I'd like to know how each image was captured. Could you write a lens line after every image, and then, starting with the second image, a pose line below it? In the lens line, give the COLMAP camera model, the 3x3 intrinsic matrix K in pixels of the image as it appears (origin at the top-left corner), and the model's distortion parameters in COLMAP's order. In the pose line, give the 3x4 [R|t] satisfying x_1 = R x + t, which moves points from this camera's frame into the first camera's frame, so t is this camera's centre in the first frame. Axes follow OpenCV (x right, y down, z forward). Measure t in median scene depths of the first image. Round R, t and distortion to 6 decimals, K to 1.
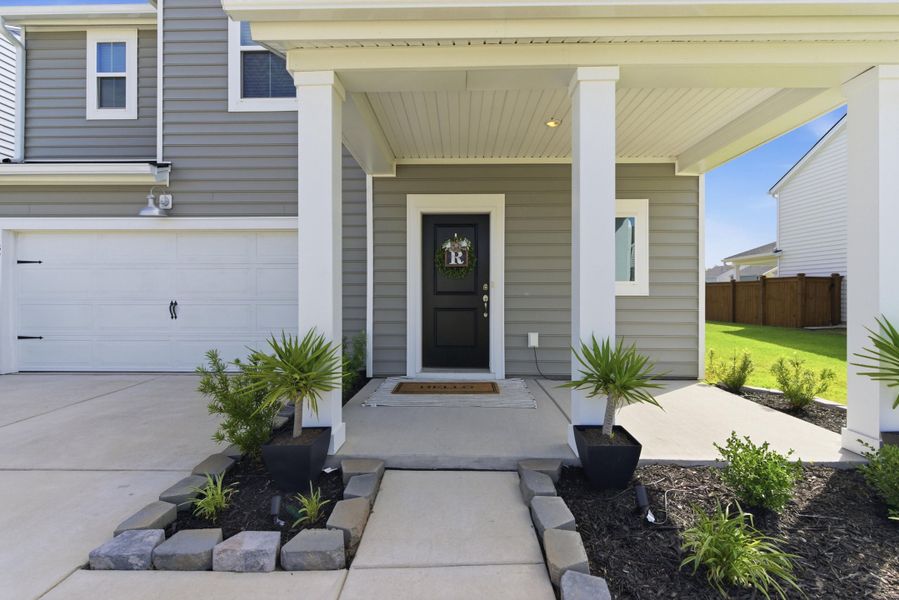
lens RADIAL K [[407.7, 0, 453.9], [0, 407.7, 296.0], [0, 0, 1]] dist [0.002082, 0.000339]
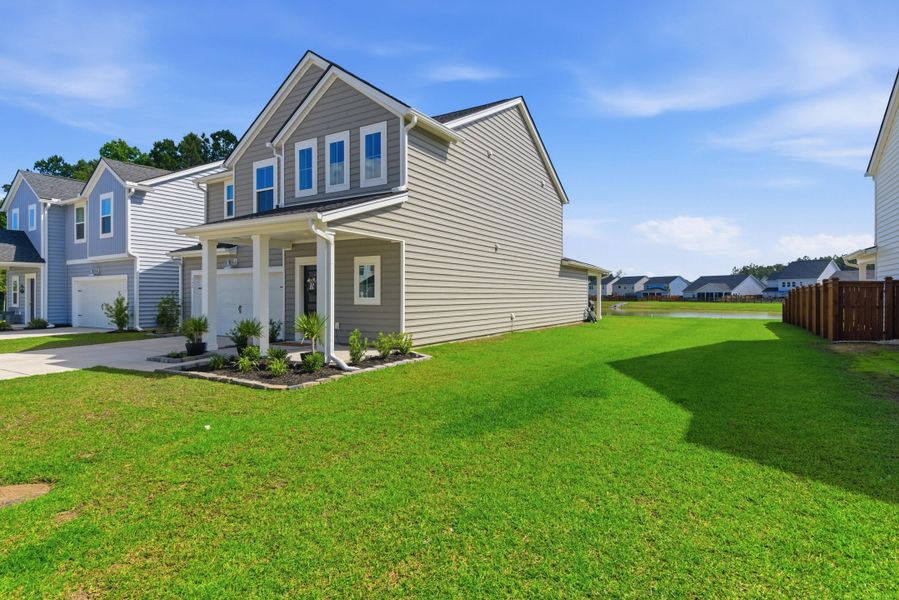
lens RADIAL K [[473.6, 0, 449.2], [0, 473.6, 298.2], [0, 0, 1]] dist [0.012295, 0.000235]
pose [[0.863535, 0.002400, -0.504284, 1.855377], [-0.002822, 0.999996, -0.000072, -0.033660], [0.504281, 0.001485, 0.863538, -0.763095]]
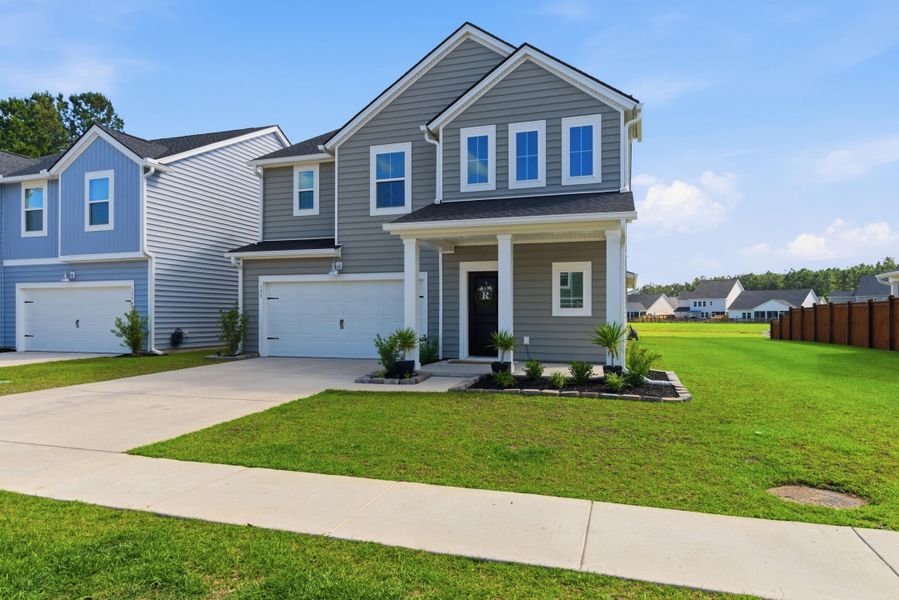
lens RADIAL K [[557.3, 0, 451.8], [0, 557.3, 317.8], [0, 0, 1]] dist [0.005703, 0.001510]
pose [[0.958910, 0.002114, -0.283703, 0.568505], [-0.002951, 0.999992, -0.002522, 0.013037], [0.283696, 0.003256, 0.958909, -1.441515]]
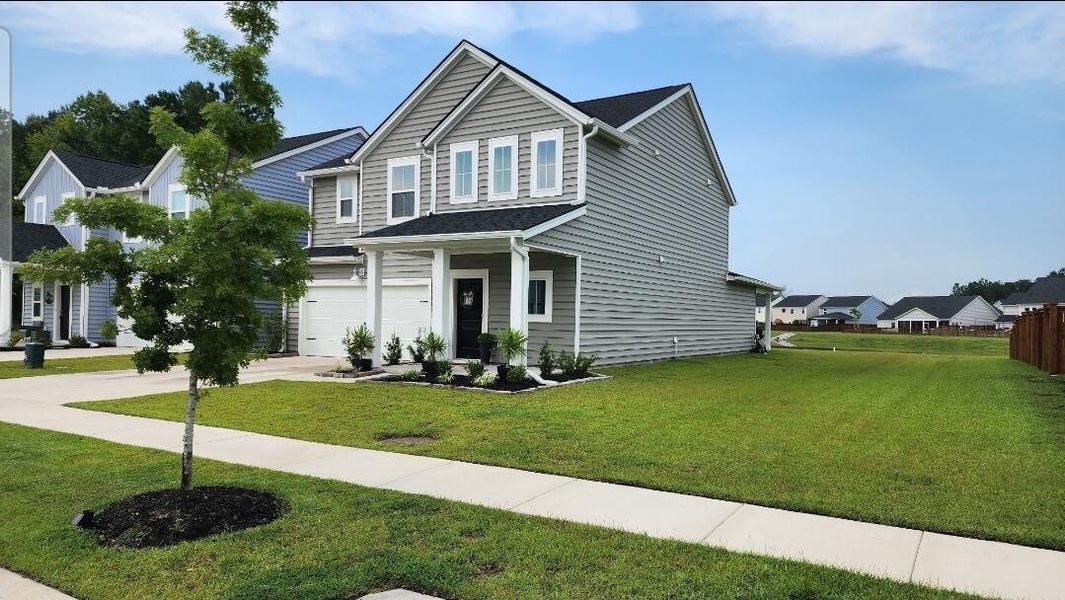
lens RADIAL K [[710.8, 0, 530.4], [0, 710.8, 326.5], [0, 0, 1]] dist [0.054107, -0.029960]
pose [[0.866429, 0.020081, -0.498897, 1.949980], [-0.020328, 0.999781, 0.004937, 0.002332], [0.498887, 0.005864, 0.866647, -1.788366]]
